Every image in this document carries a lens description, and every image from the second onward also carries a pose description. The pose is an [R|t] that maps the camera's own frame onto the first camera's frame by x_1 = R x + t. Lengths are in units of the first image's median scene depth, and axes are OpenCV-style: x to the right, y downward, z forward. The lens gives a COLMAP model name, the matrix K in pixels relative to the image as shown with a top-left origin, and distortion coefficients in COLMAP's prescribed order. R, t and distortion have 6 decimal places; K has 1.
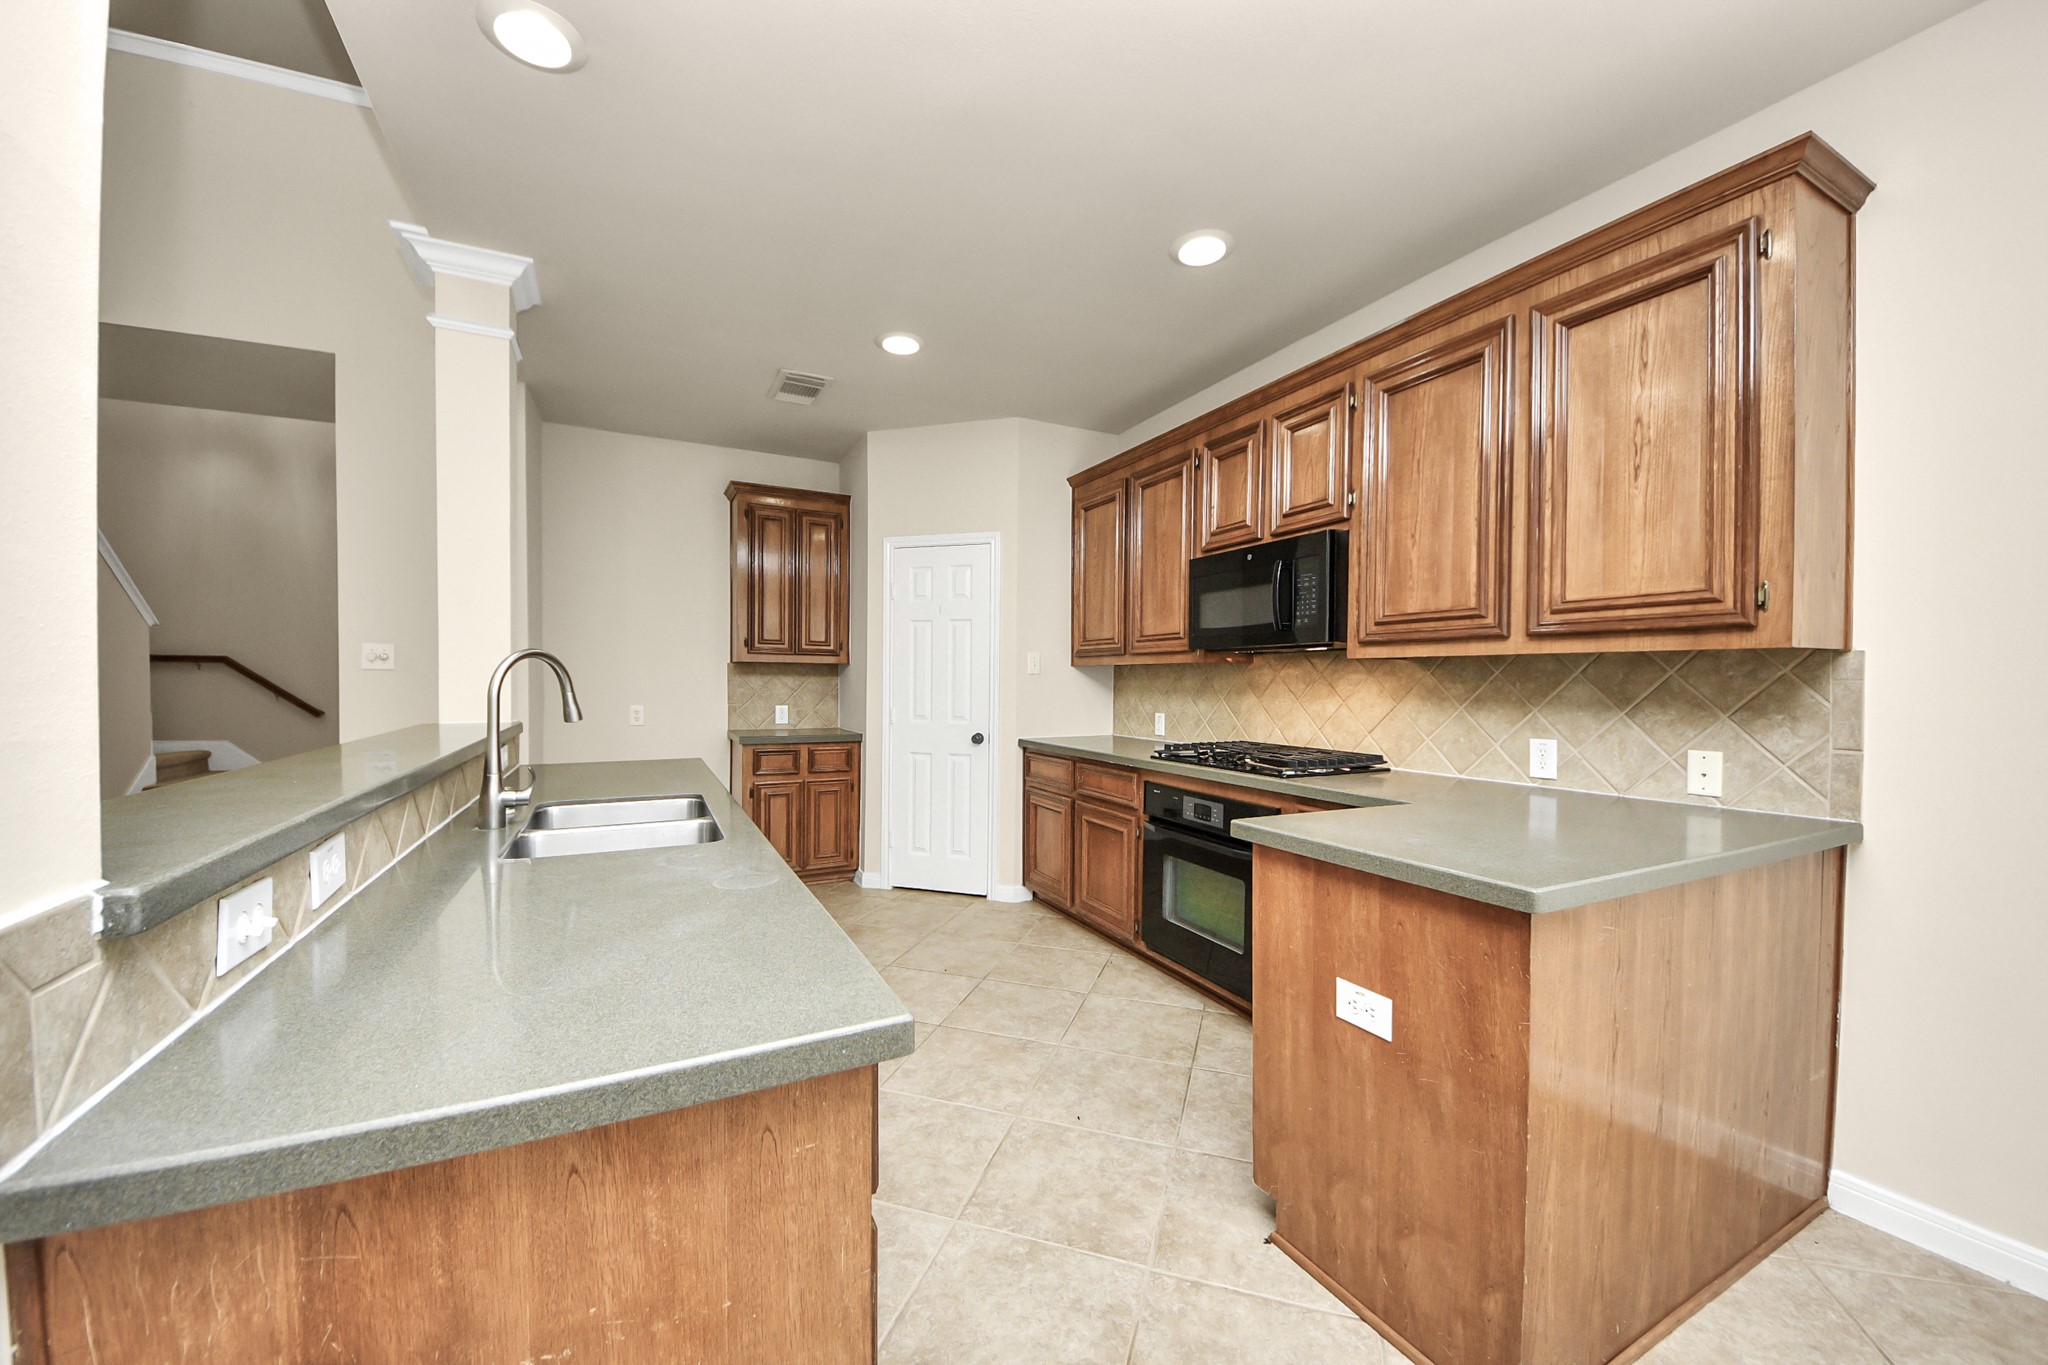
lens RADIAL K [[741.9, 0, 1015.0], [0, 741.9, 690.7], [0, 0, 1]] dist [-0.000163, -0.000011]
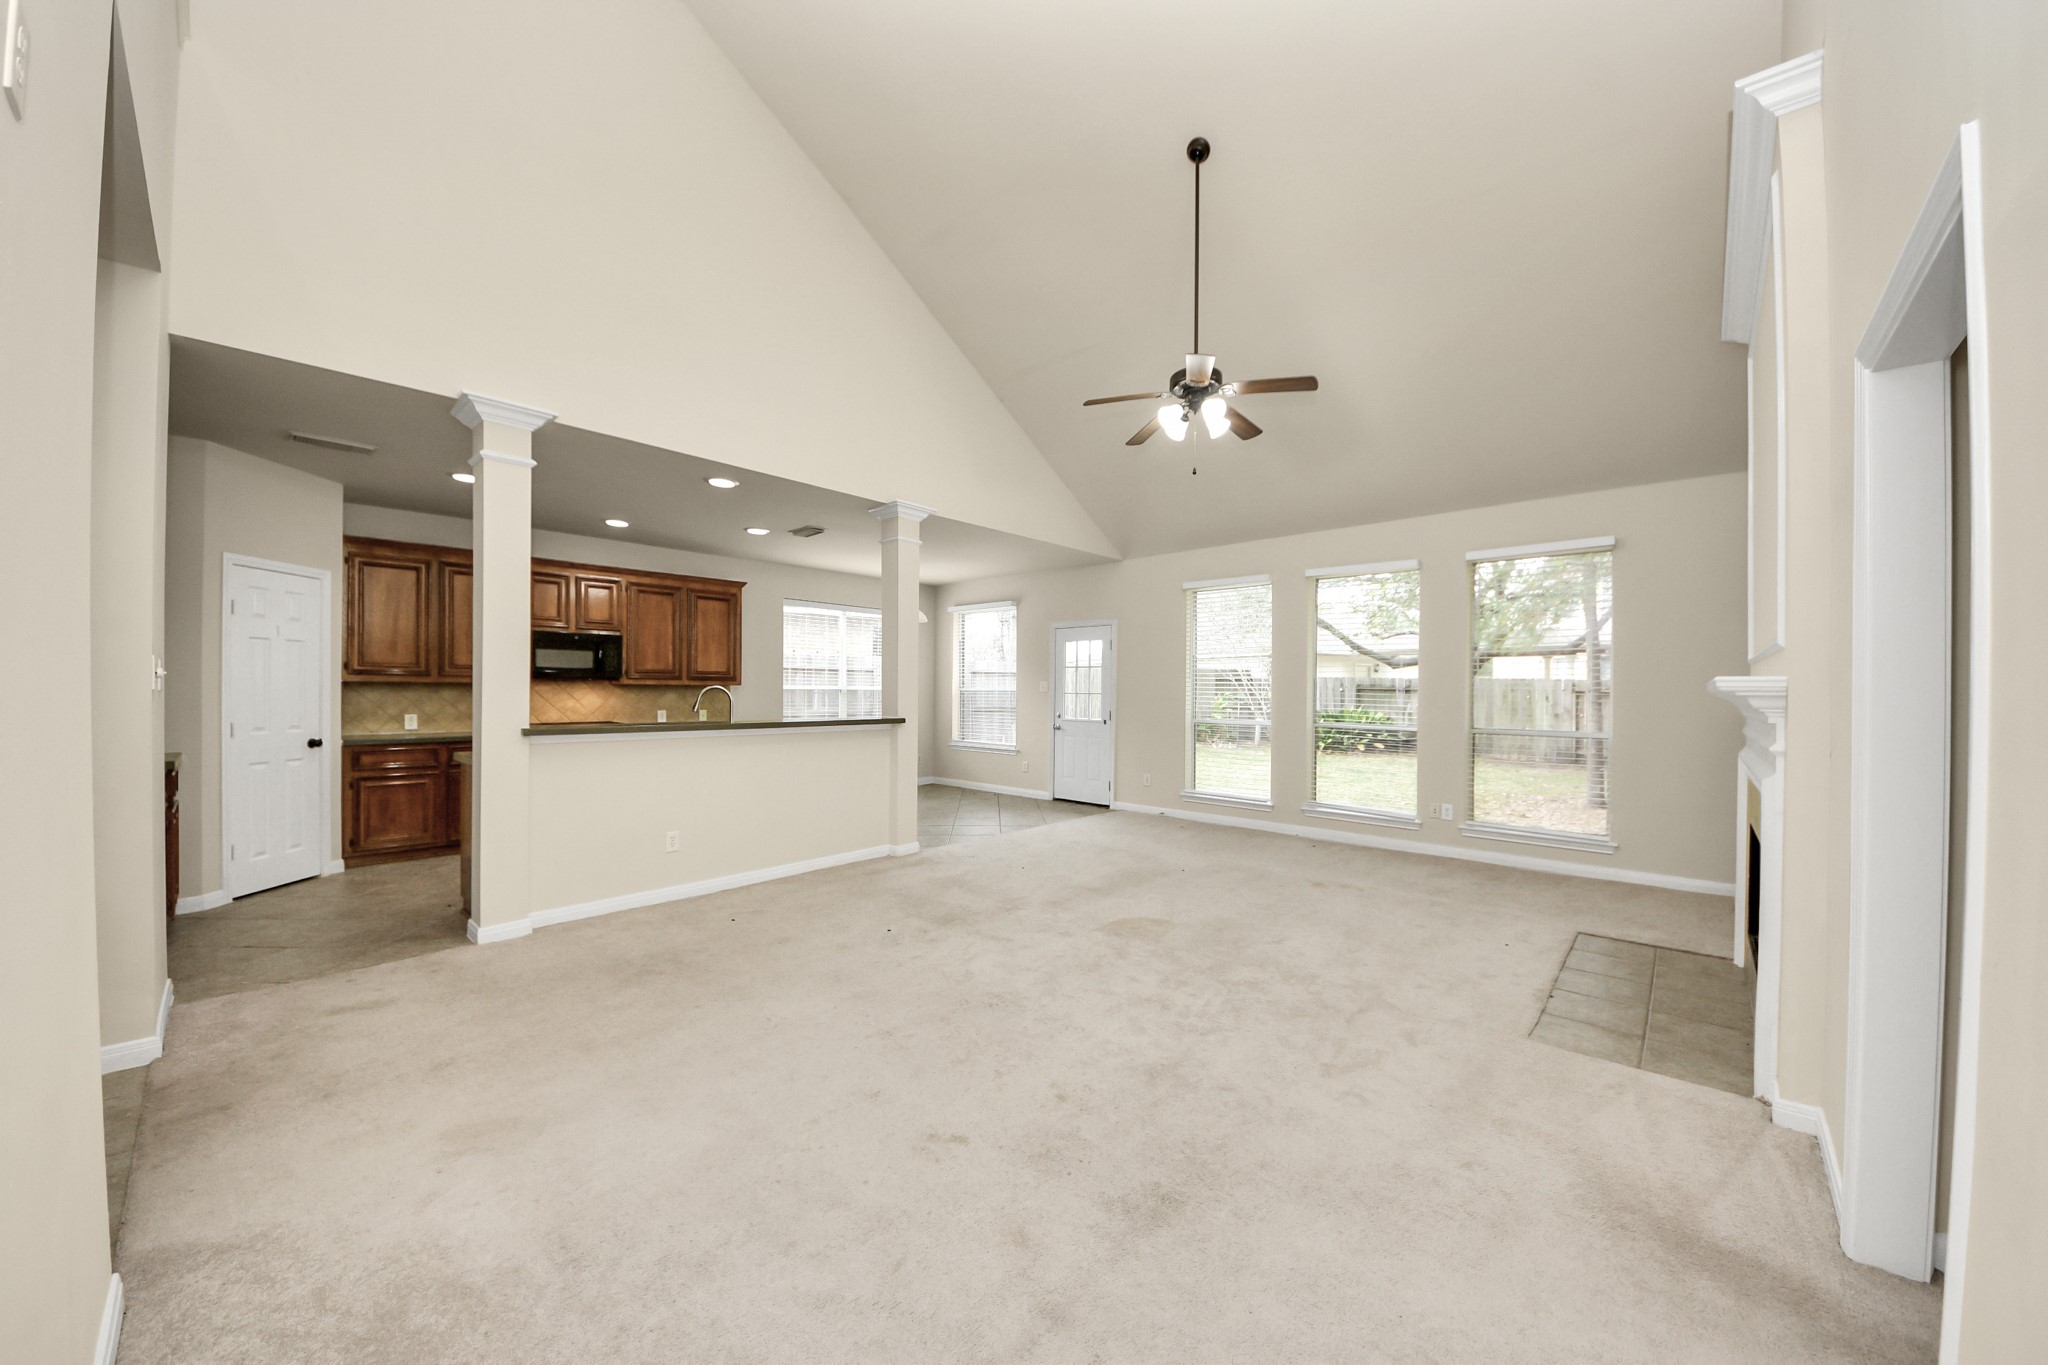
lens RADIAL K [[741.9, 0, 1015.0], [0, 741.9, 690.7], [0, 0, 1]] dist [-0.000163, -0.000011]
pose [[-0.359092, -0.009022, 0.933259, -1.835221], [0.002471, 0.999941, 0.010617, -0.033123], [-0.933299, 0.006119, -0.359048, 0.469897]]
